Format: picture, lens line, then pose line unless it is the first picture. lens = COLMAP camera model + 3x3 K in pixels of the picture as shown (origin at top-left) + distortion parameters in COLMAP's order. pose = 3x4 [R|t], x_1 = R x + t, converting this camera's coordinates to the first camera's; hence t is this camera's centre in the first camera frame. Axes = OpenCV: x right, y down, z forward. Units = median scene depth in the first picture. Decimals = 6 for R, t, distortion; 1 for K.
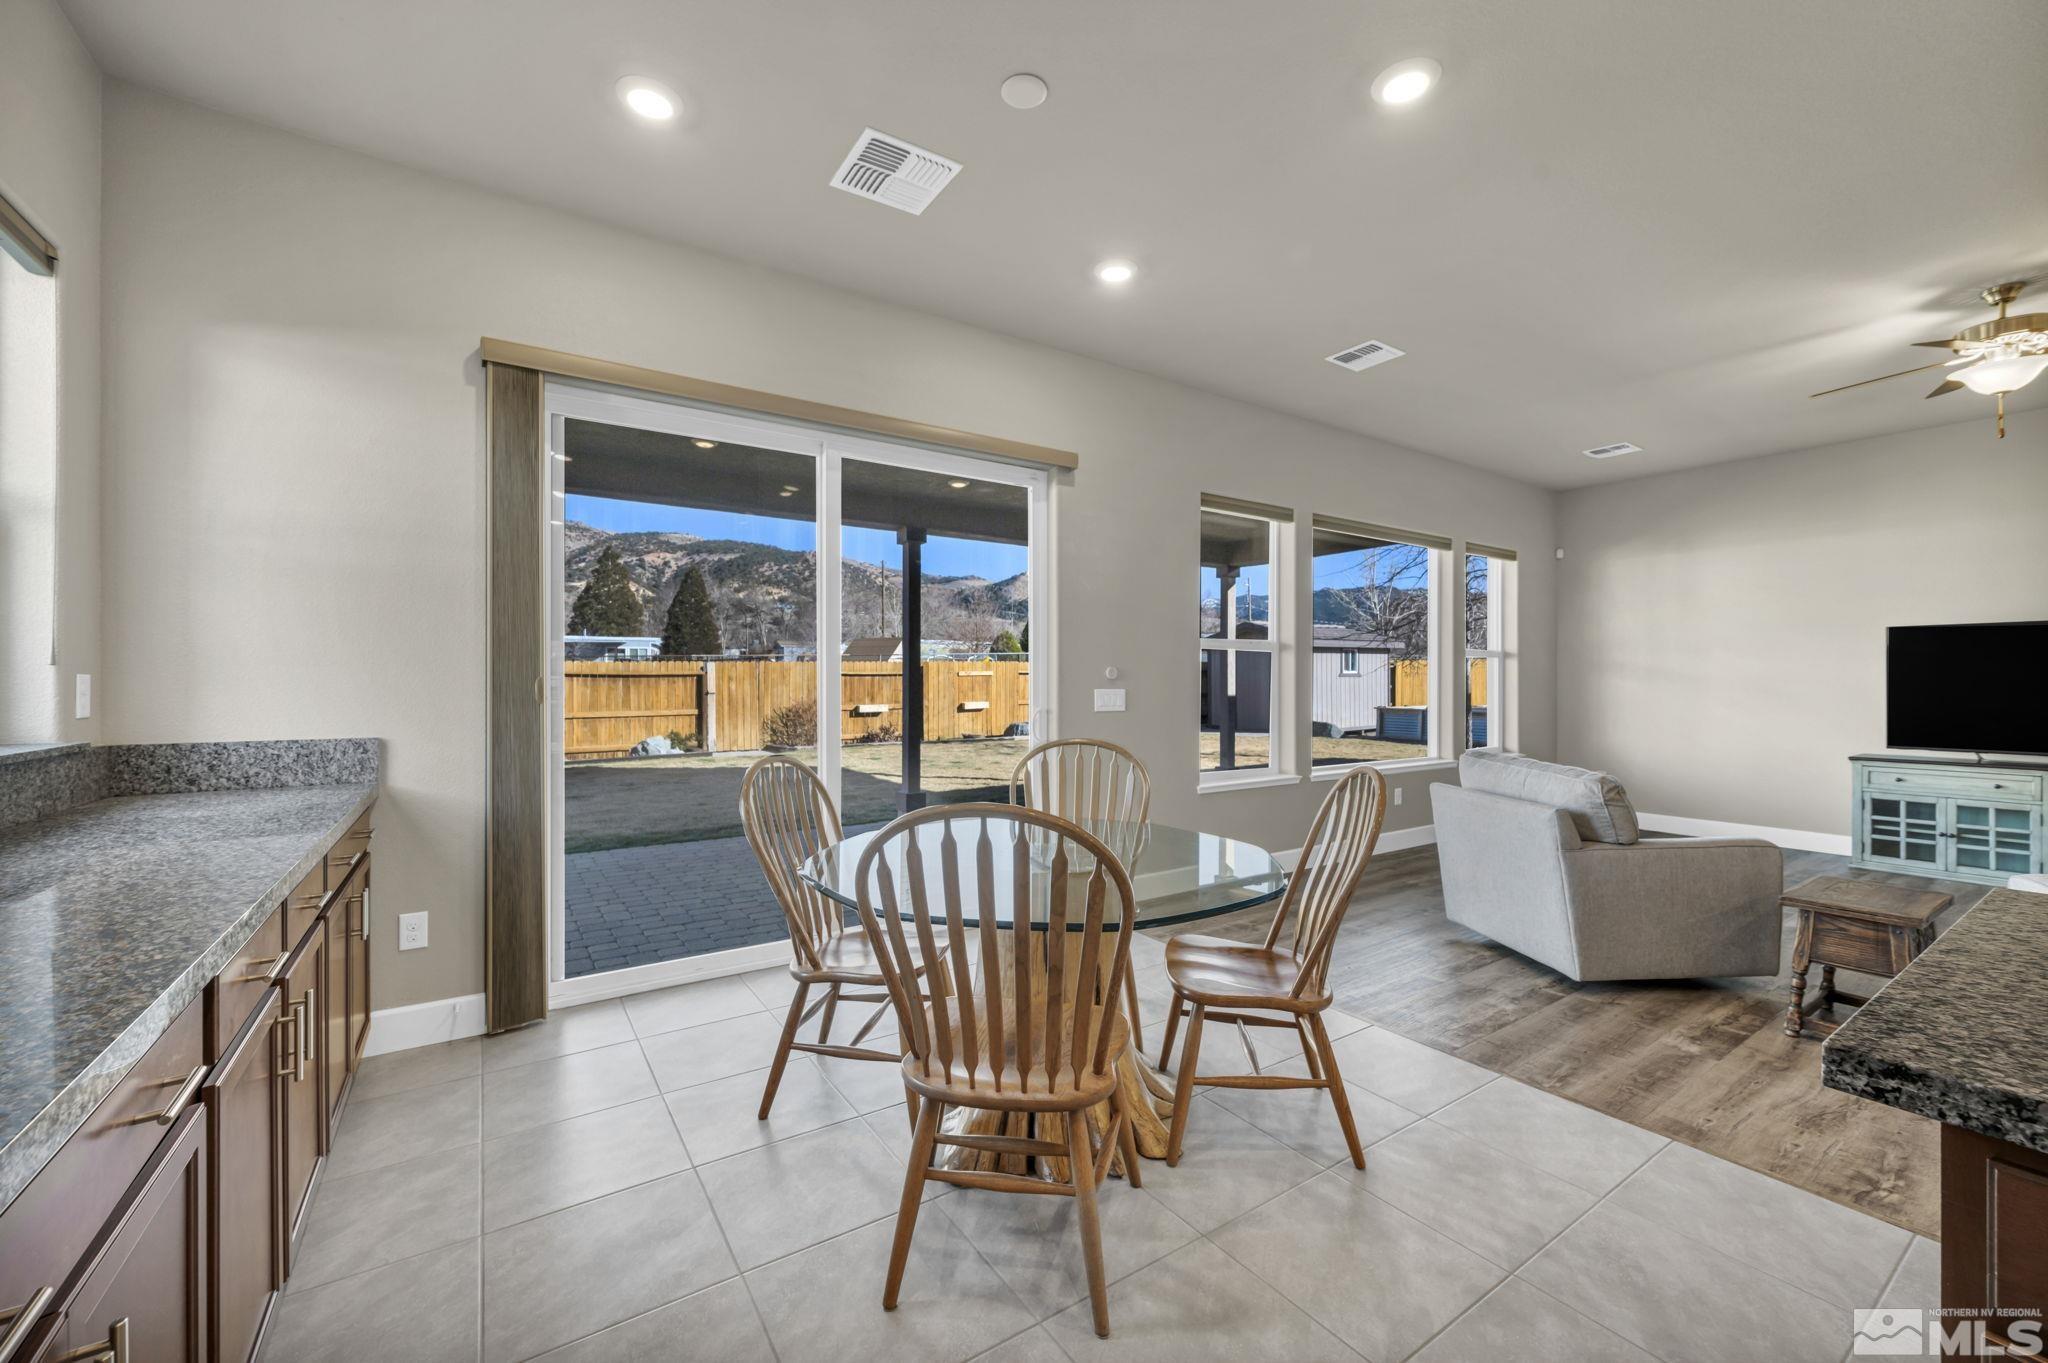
lens RADIAL K [[811.3, 0, 1031.6], [0, 811.3, 685.8], [0, 0, 1]] dist [0.001264, 0.000038]
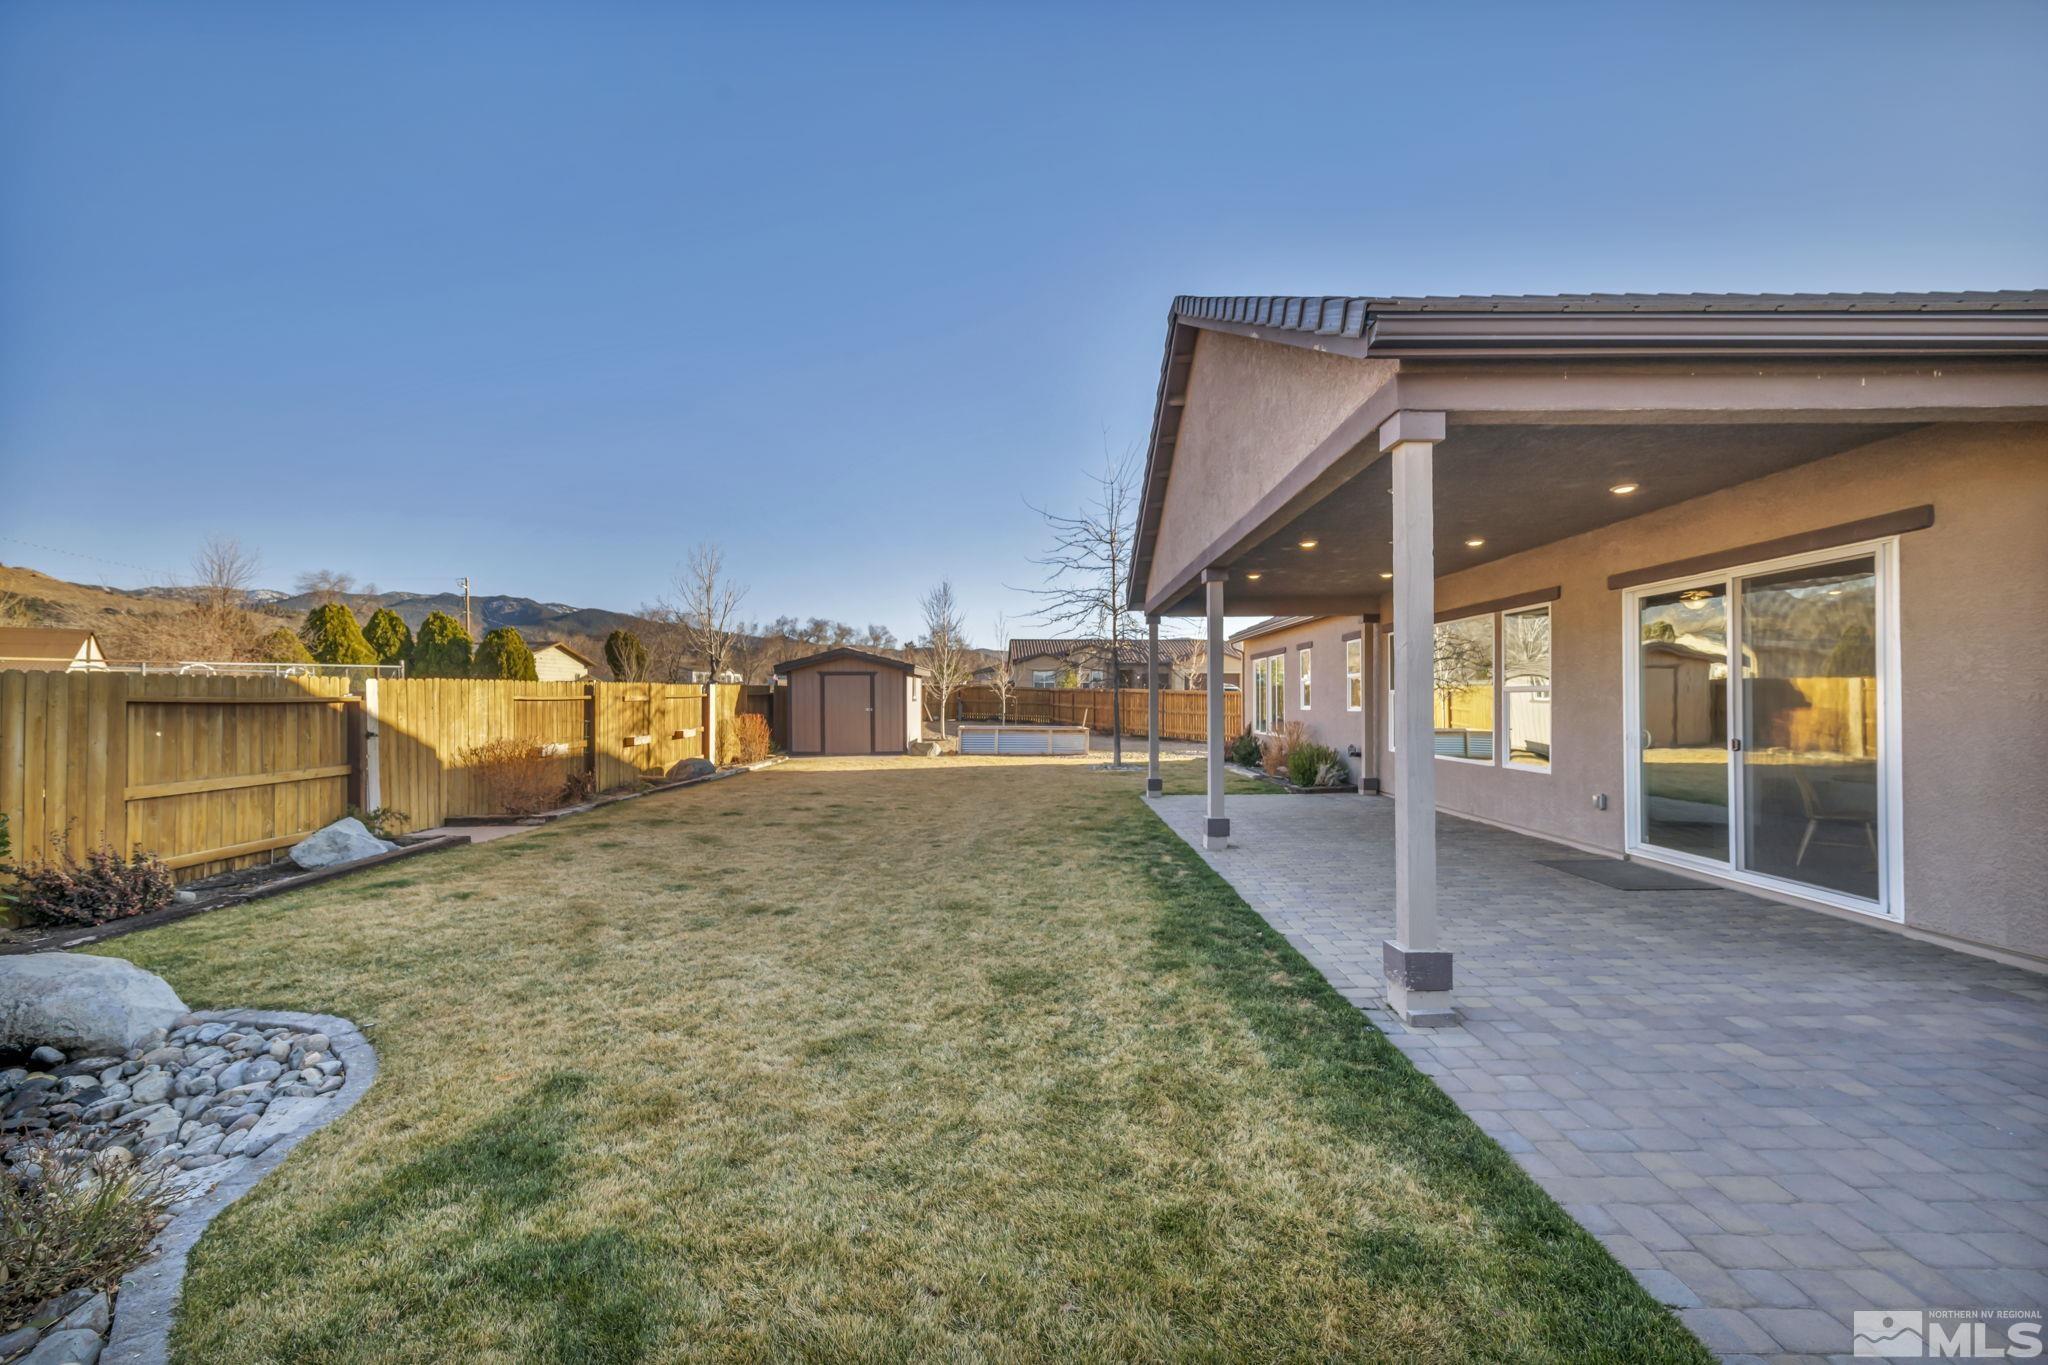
lens RADIAL K [[813.2, 0, 1026.8], [0, 813.2, 686.7], [0, 0, 1]] dist [-0.000380, -0.000216]
pose [[0.564103, 0.014875, 0.825571, -1.408558], [0.001432, 0.999819, -0.018993, -0.030865], [-0.825703, 0.011896, 0.563979, 0.701235]]
